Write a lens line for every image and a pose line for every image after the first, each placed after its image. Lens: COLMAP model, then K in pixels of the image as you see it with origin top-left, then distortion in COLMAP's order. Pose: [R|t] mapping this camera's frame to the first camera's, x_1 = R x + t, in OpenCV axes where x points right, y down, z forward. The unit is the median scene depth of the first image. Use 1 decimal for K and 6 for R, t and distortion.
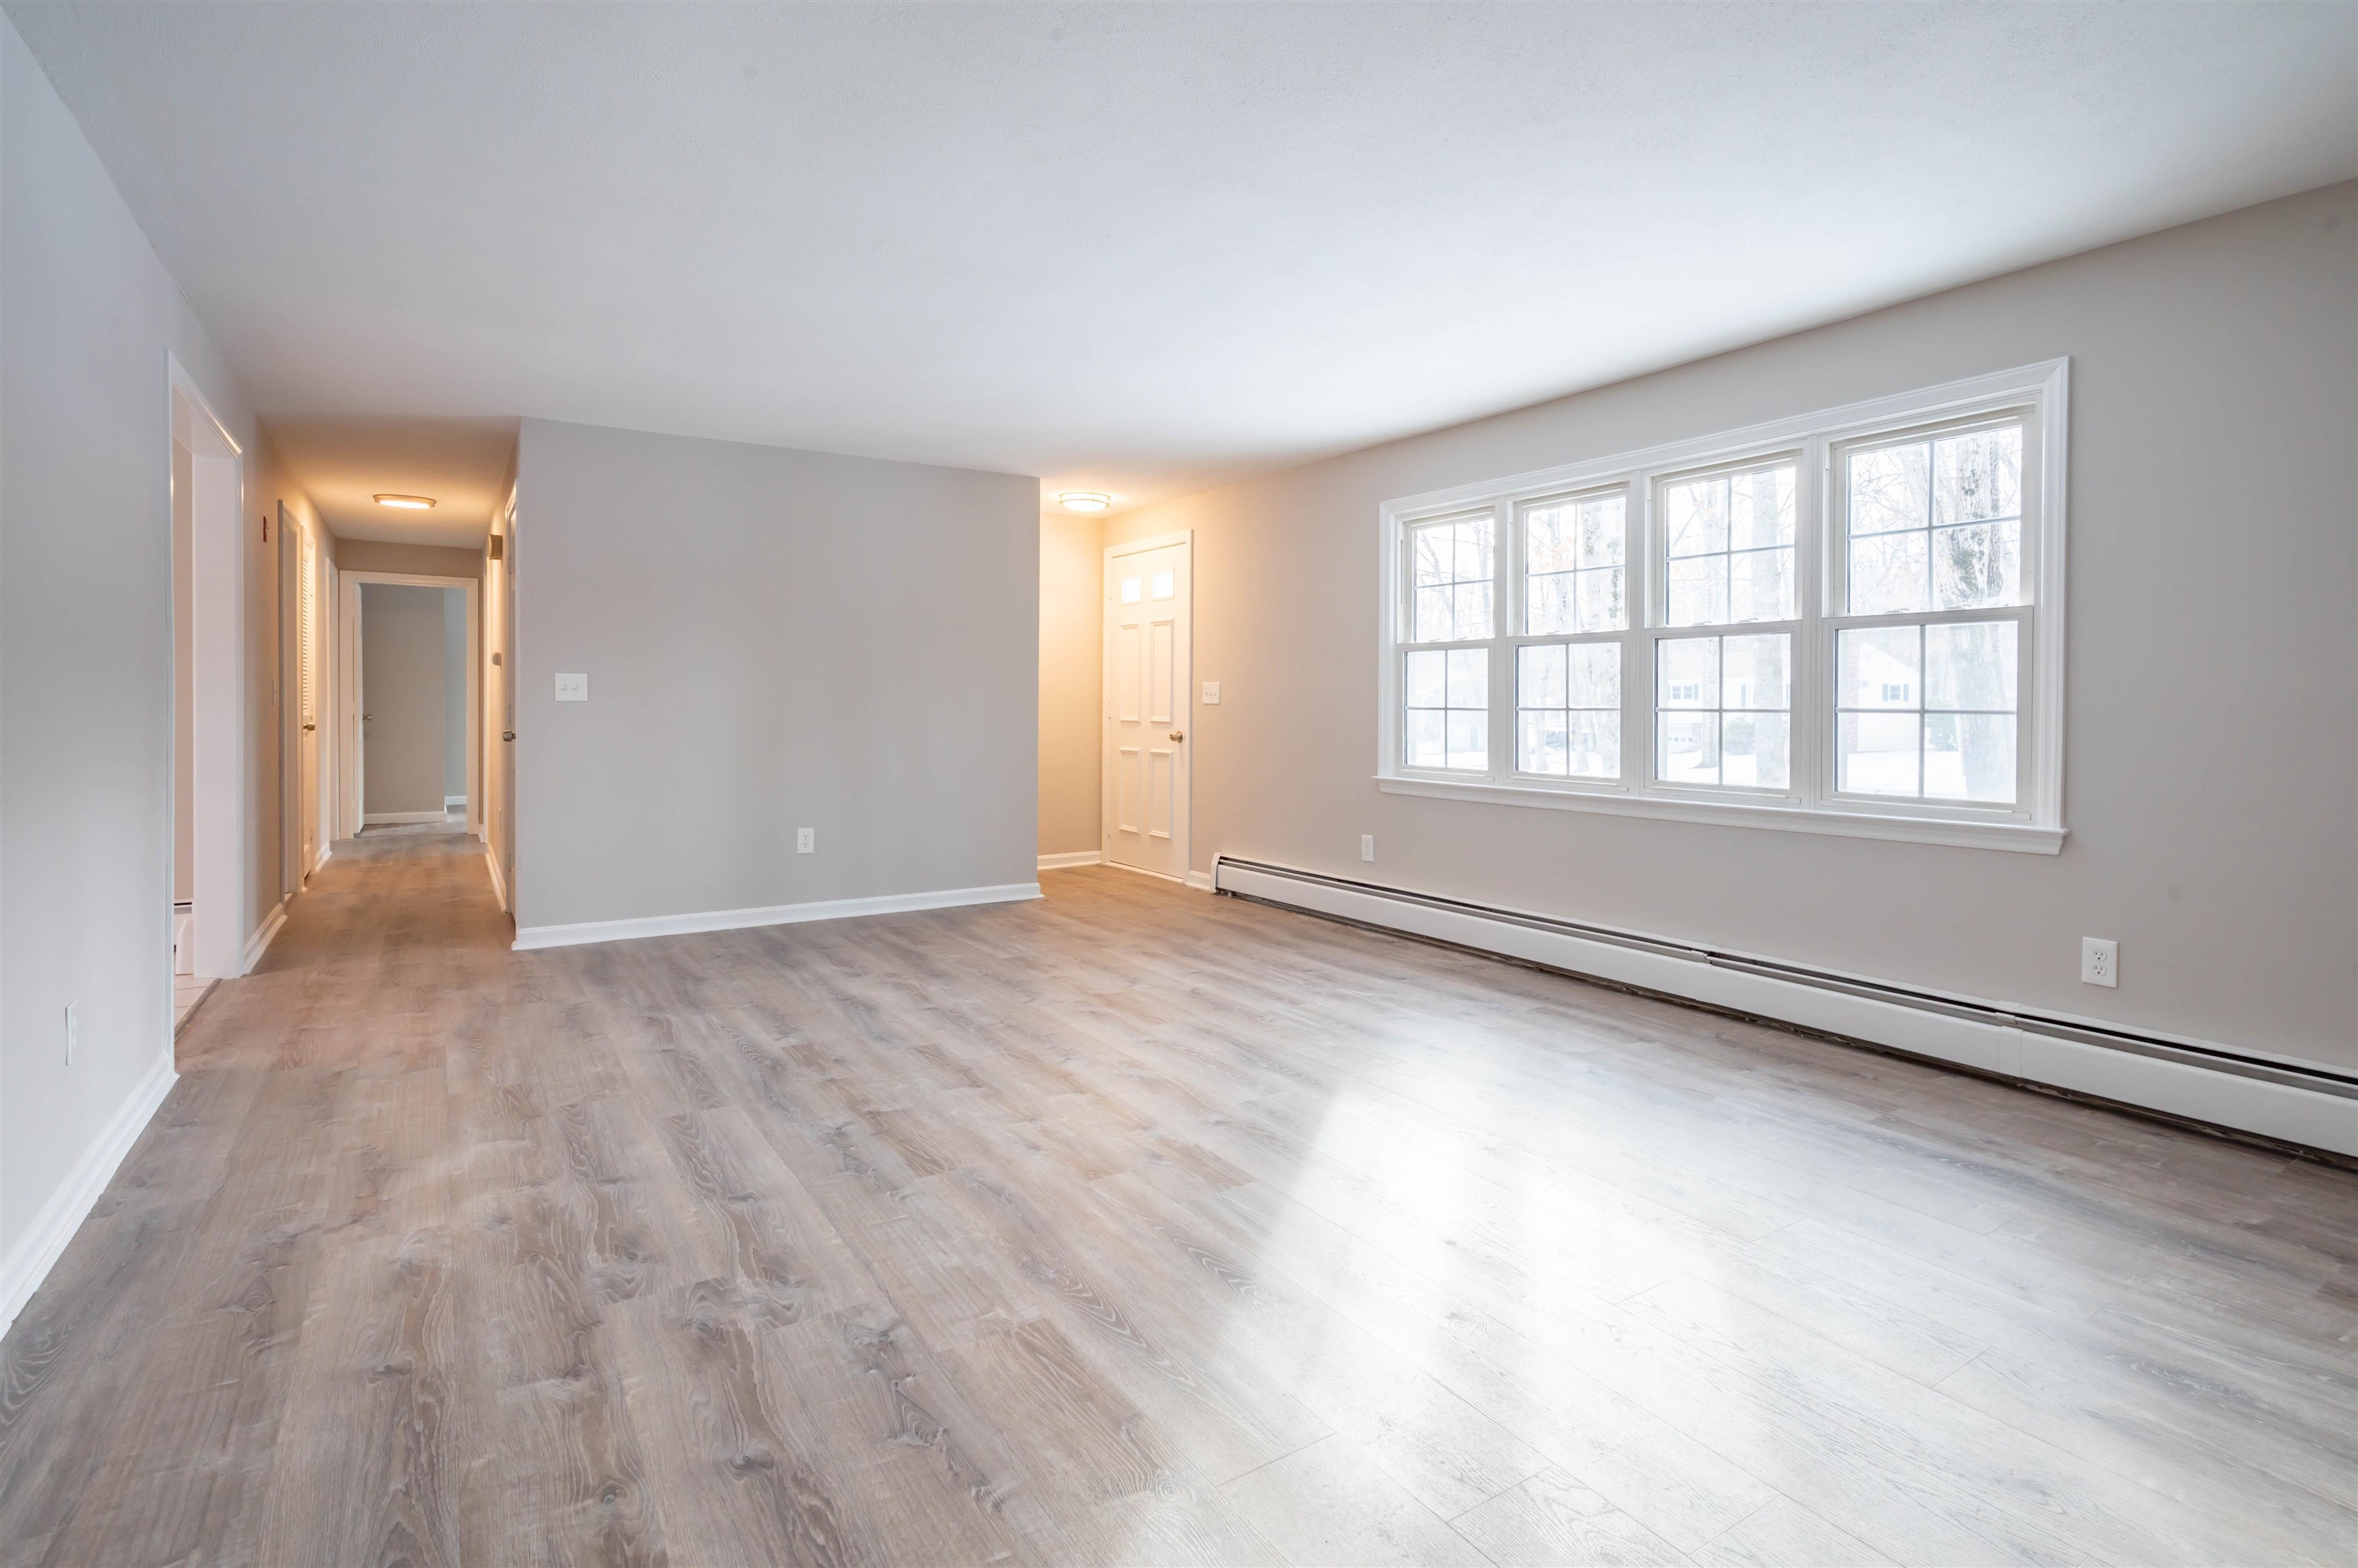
lens RADIAL K [[1160.1, 0, 1201.2], [0, 1160.1, 713.1], [0, 0, 1]] dist [0.001233, 0.000522]
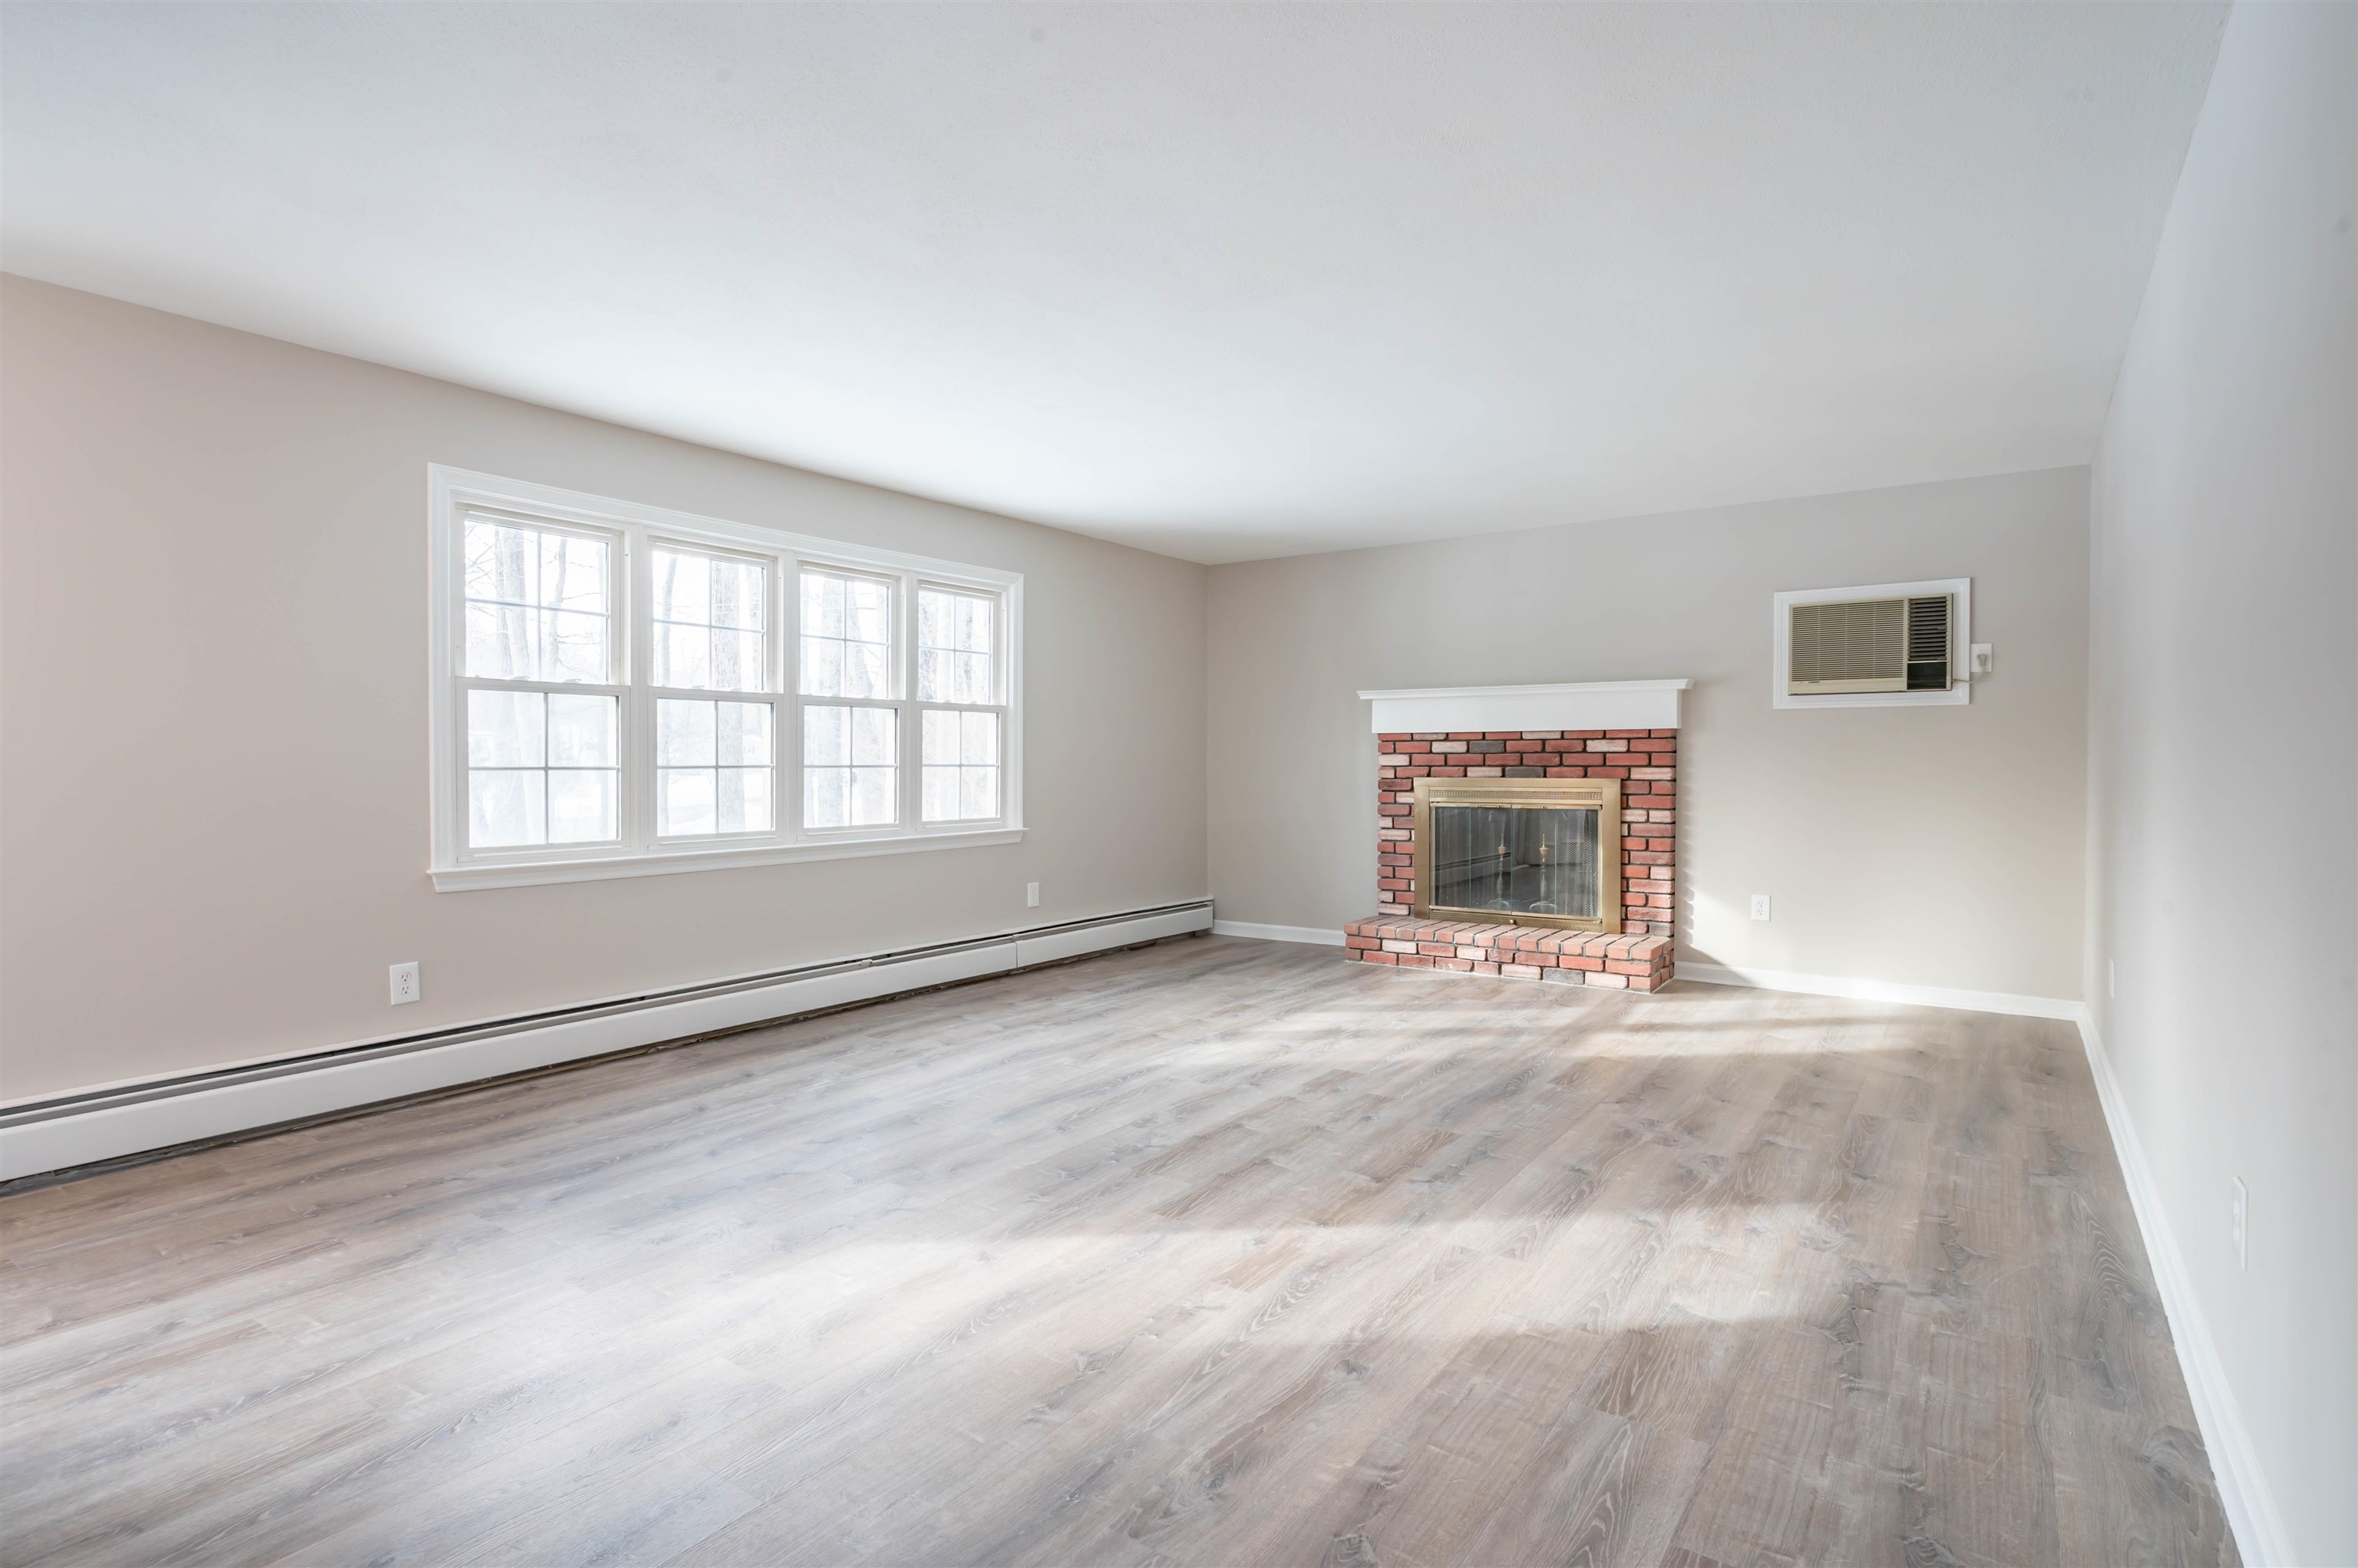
lens RADIAL K [[1148.8, 0, 1179.0], [0, 1148.8, 784.0], [0, 0, 1]] dist [-0.001763, 0.000365]
pose [[-0.361322, -0.020048, 0.932225, -1.157711], [0.007357, 0.999676, 0.024350, -0.015551], [-0.932412, 0.015657, -0.361058, 1.553079]]
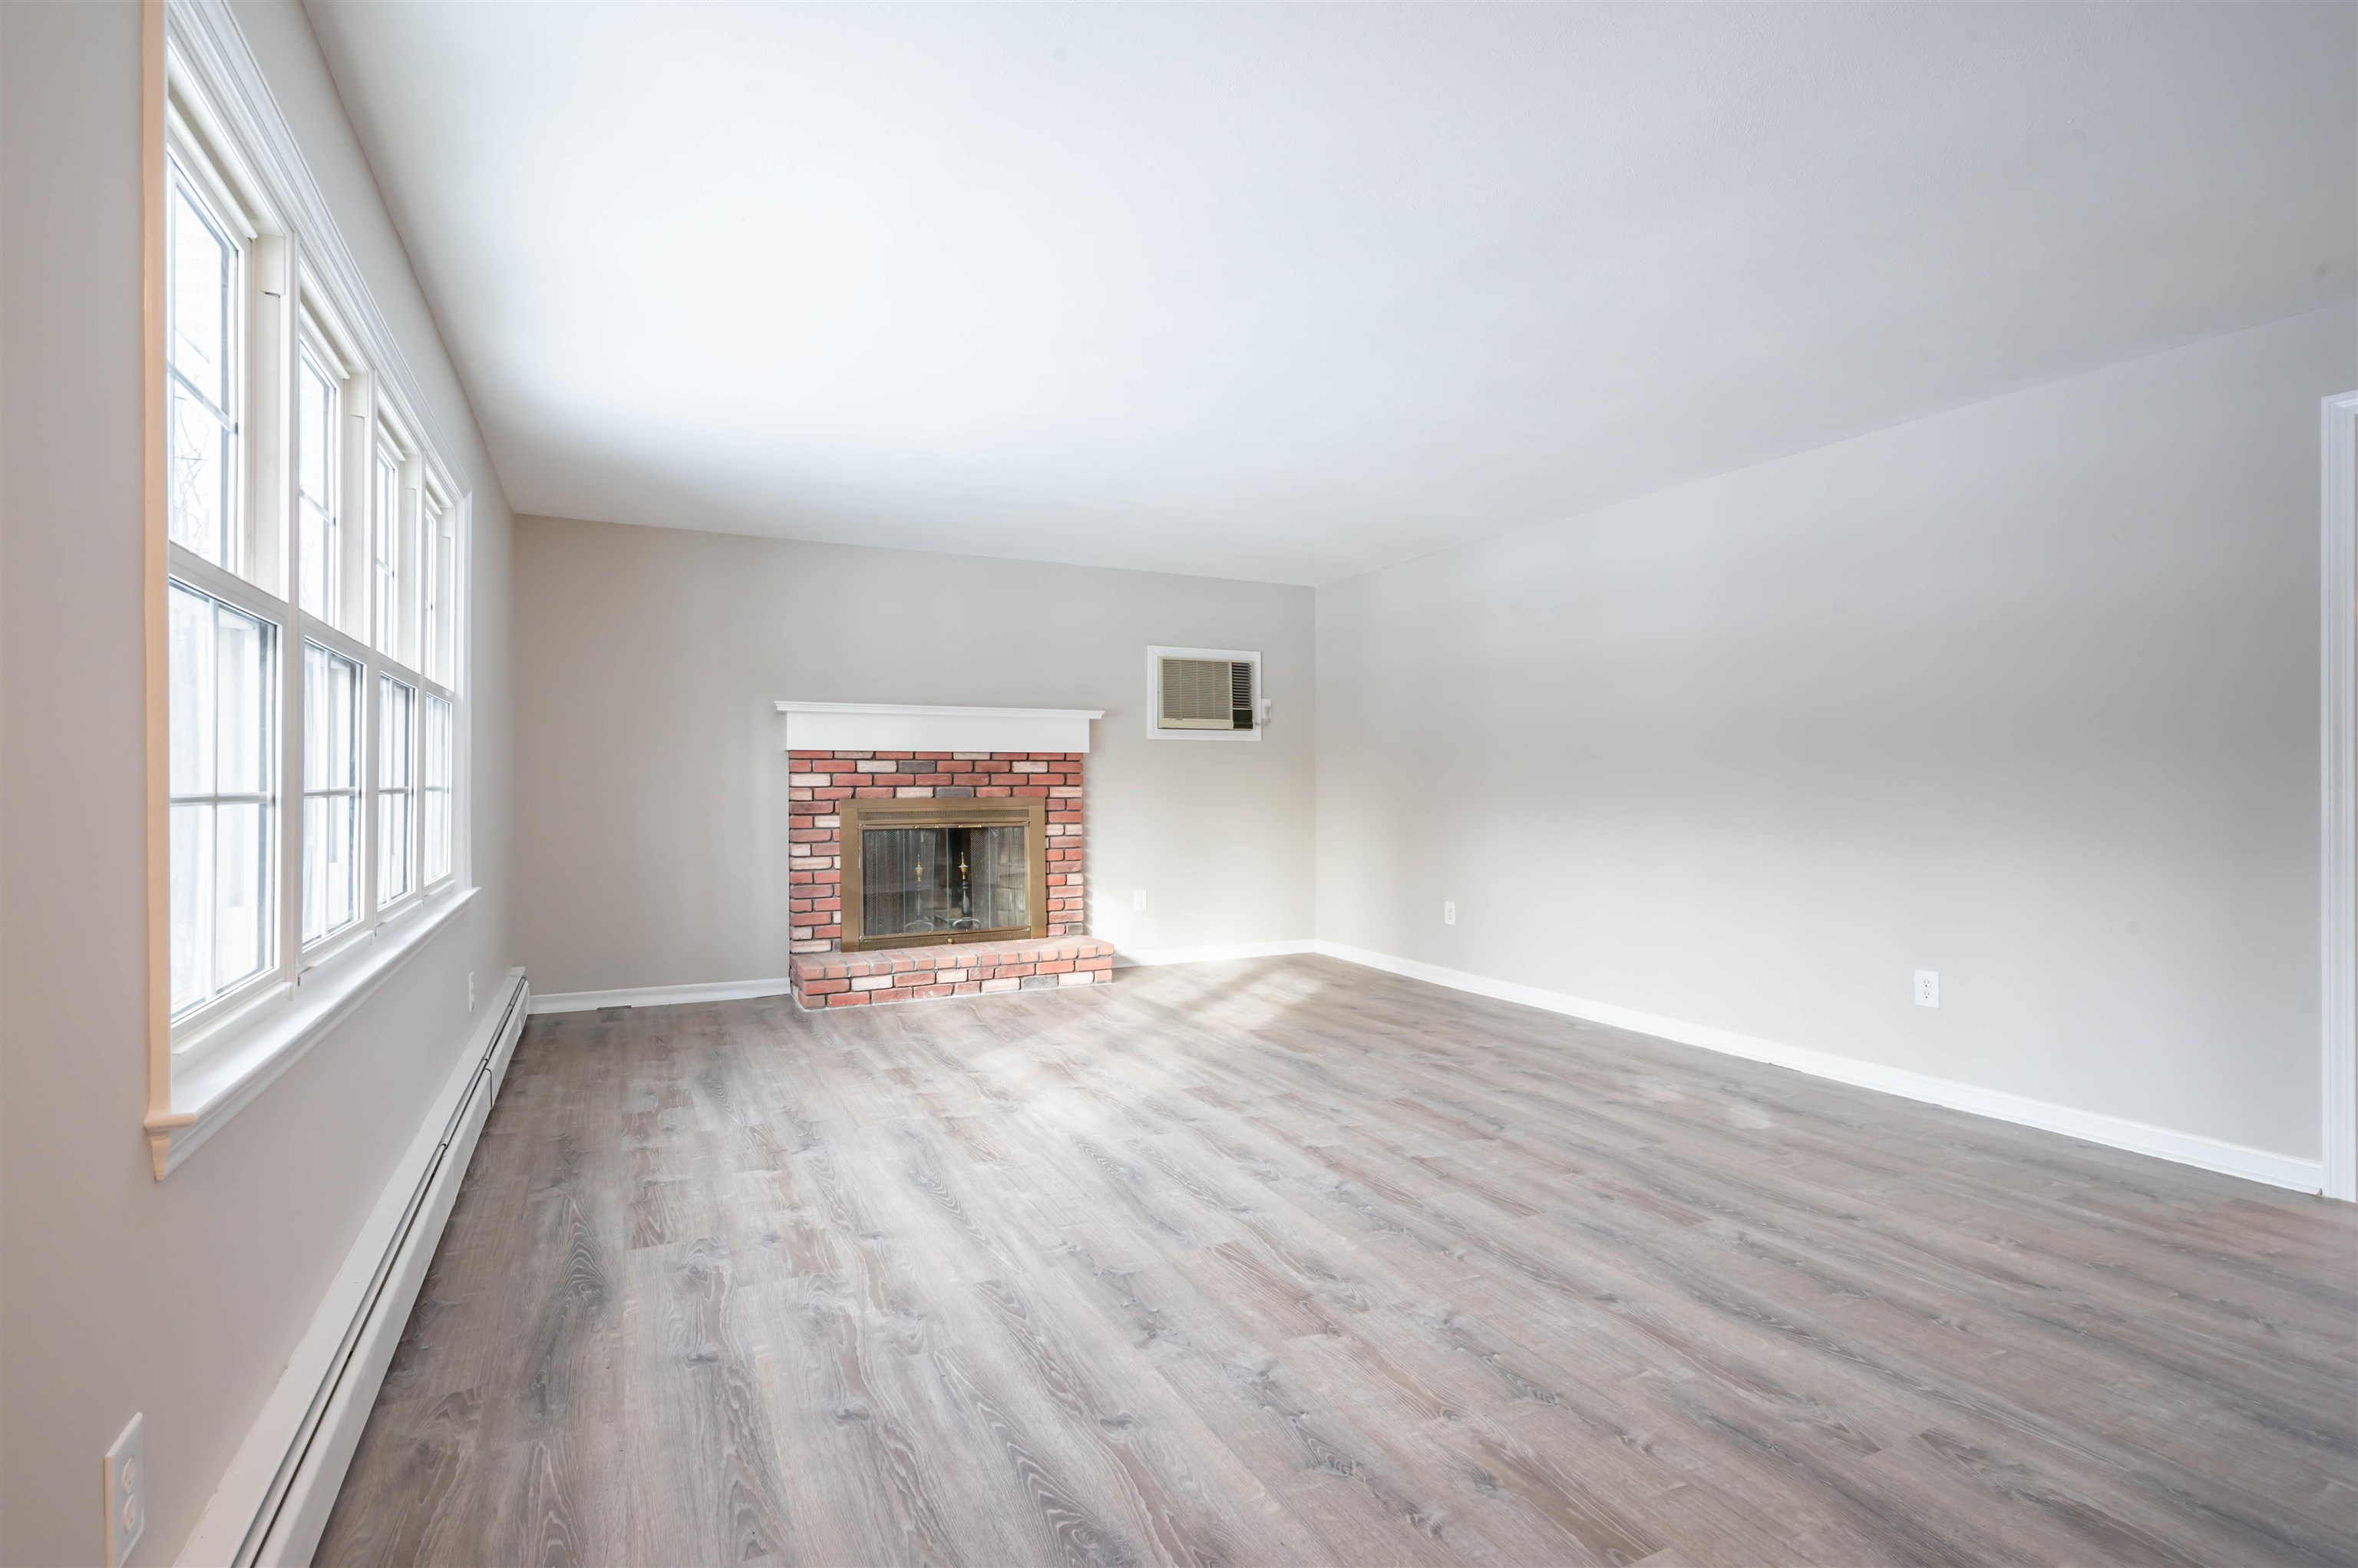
lens RADIAL K [[1118.4, 0, 1179.0], [0, 1118.4, 784.0], [0, 0, 1]] dist [-0.000129, 0.000521]
pose [[-0.992047, -0.000822, 0.125867, -0.121612], [0.000615, 0.999935, 0.011376, -0.019506], [-0.125868, 0.011363, -0.991982, 2.203828]]
